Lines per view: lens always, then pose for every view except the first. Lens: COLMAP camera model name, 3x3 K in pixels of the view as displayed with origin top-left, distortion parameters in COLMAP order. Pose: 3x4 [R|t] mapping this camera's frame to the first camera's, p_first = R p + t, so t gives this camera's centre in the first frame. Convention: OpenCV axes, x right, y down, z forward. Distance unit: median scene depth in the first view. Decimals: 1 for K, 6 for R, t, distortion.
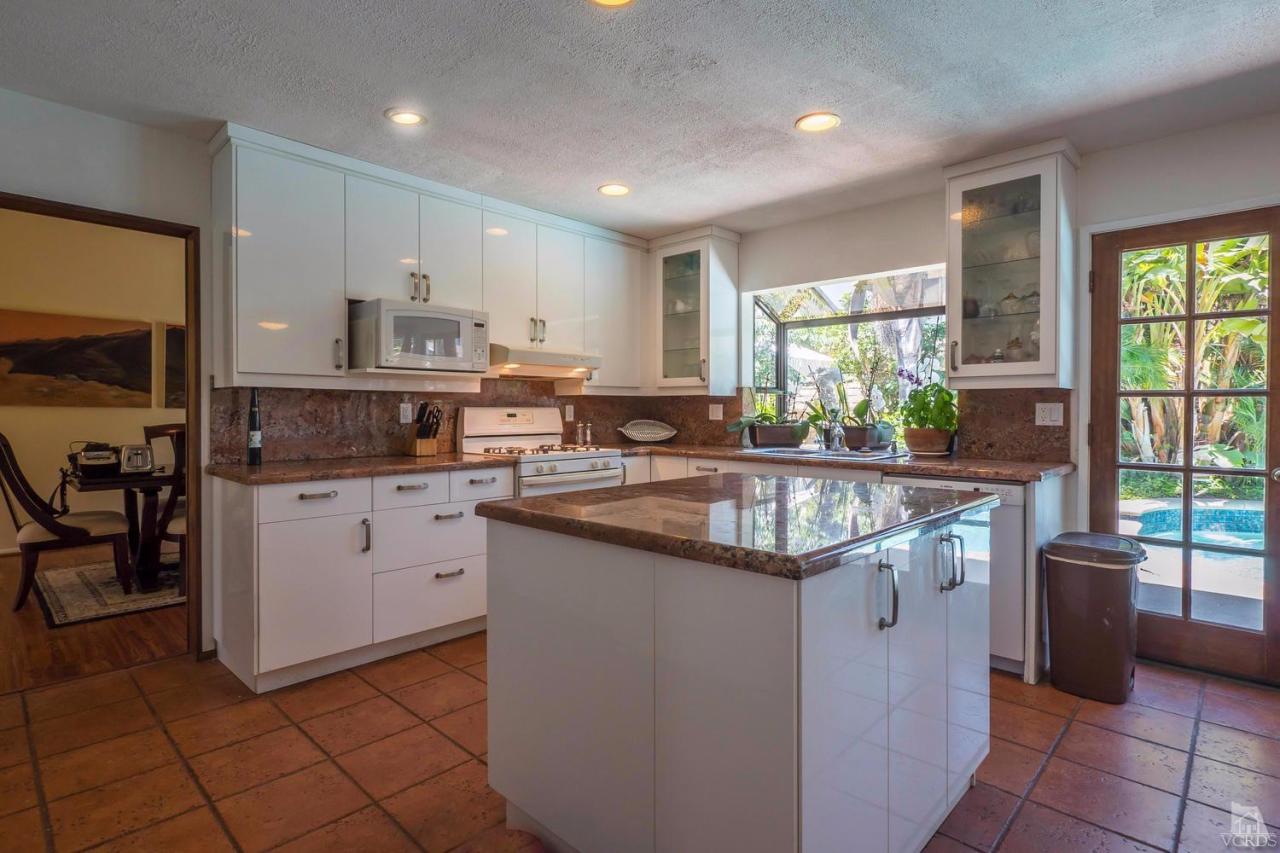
lens RADIAL K [[636.4, 0, 639.5], [0, 636.4, 412.8], [0, 0, 1]] dist [-0.000296, -0.000077]
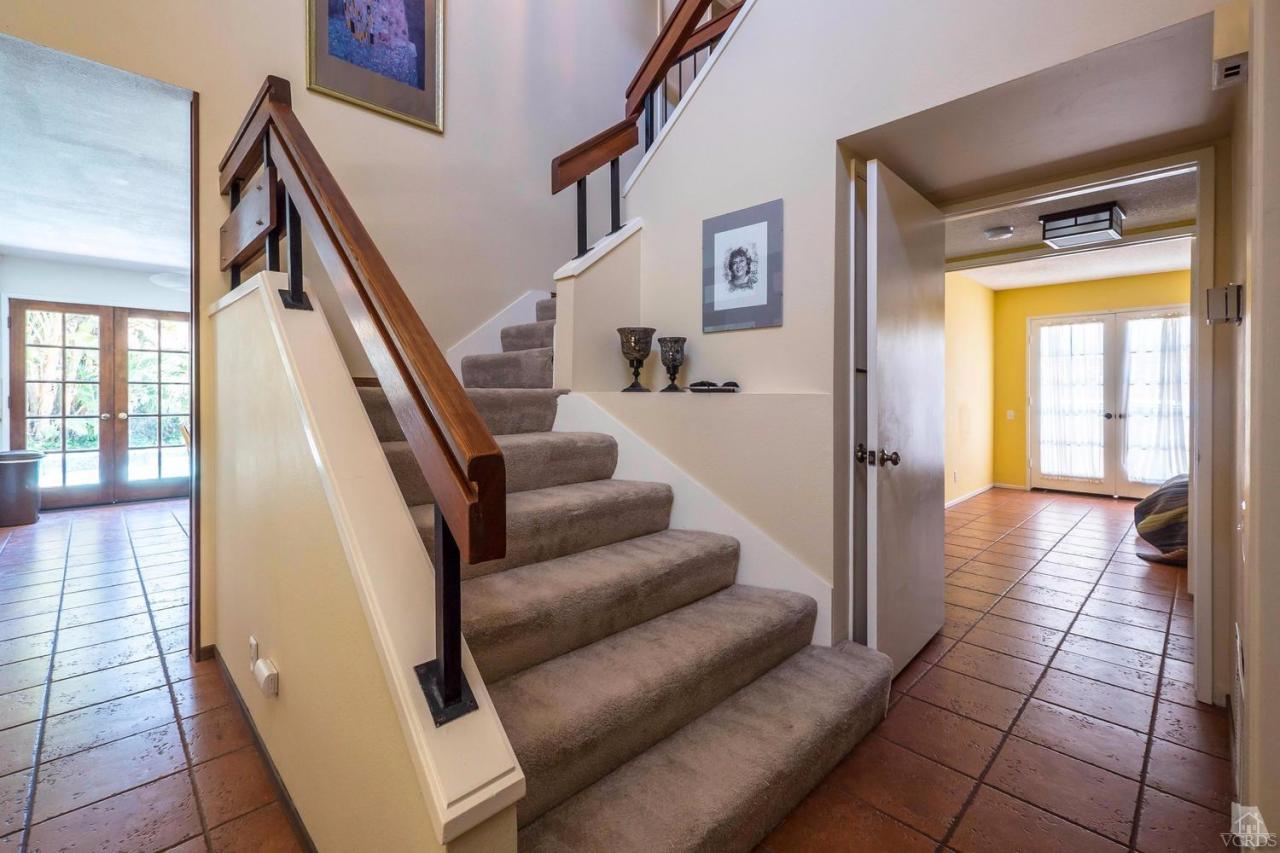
lens RADIAL K [[574.9, 0, 638.4], [0, 574.9, 409.7], [0, 0, 1]] dist [0.000667, 0.000024]
pose [[0.038434, -0.011537, 0.999195, -0.757962], [0.006004, 0.999918, 0.011315, 0.039317], [-0.999243, 0.005565, 0.038500, -0.764770]]
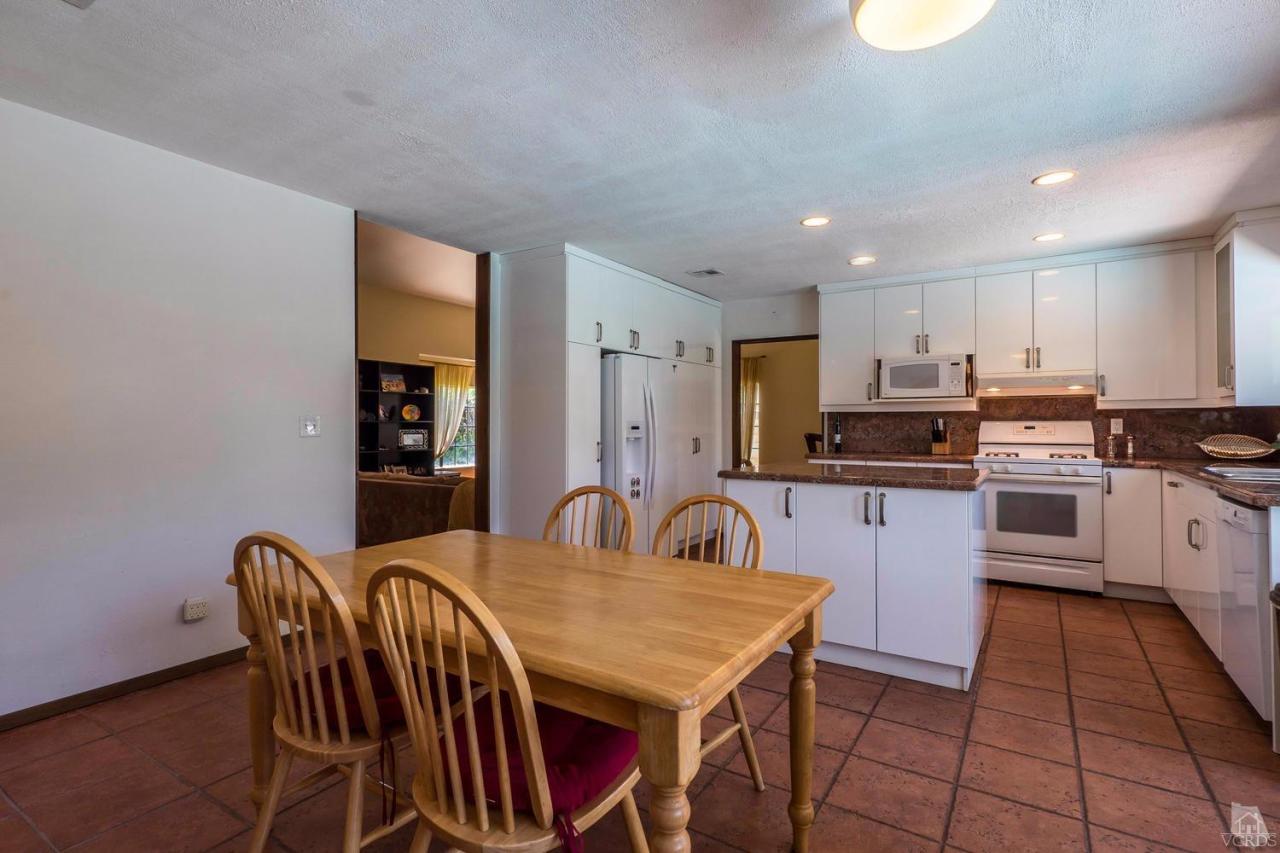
lens RADIAL K [[636.4, 0, 639.5], [0, 636.4, 412.8], [0, 0, 1]] dist [-0.000296, -0.000077]
pose [[0.212006, -0.019520, -0.977073, 0.882773], [-0.004860, 0.999767, -0.021028, 0.005103], [0.977256, 0.009207, 0.211862, 0.003394]]
